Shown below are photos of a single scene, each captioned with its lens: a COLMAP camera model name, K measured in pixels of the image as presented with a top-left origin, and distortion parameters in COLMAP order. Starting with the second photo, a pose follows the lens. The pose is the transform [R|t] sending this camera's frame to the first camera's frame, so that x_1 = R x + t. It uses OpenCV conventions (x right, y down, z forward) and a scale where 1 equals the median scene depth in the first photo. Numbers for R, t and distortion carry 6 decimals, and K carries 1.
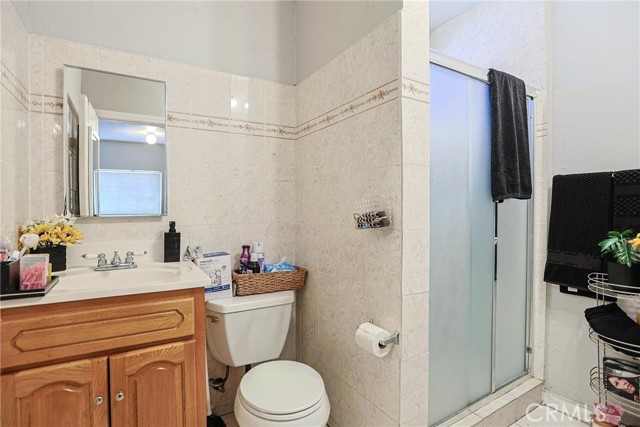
lens RADIAL K [[312.2, 0, 316.2], [0, 312.2, 214.4], [0, 0, 1]] dist [-0.047217, 0.016268]
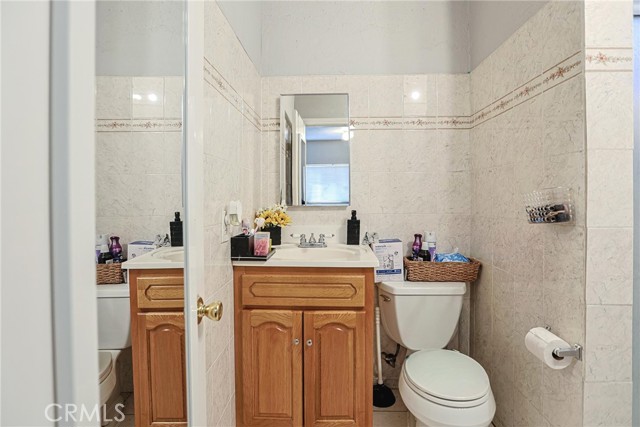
lens RADIAL K [[312.2, 0, 327.1], [0, 312.2, 201.2], [0, 0, 1]] dist [-0.047217, 0.016268]
pose [[0.846268, 0.005283, -0.532731, 0.095540], [-0.006981, 0.999975, -0.001173, -0.011626], [0.532711, 0.004711, 0.846284, -0.073034]]
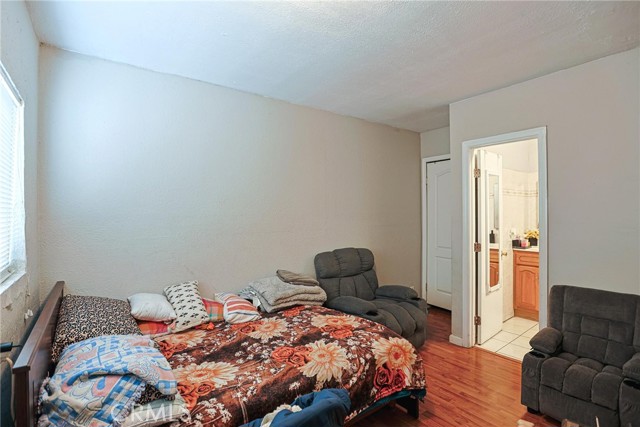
lens RADIAL K [[312.2, 0, 322.6], [0, 312.2, 213.8], [0, 0, 1]] dist [-0.047217, 0.016268]
pose [[0.107663, 0.006397, -0.994167, 2.009315], [-0.005324, 0.999969, 0.005858, -0.152498], [0.994173, 0.004662, 0.107694, -1.501007]]
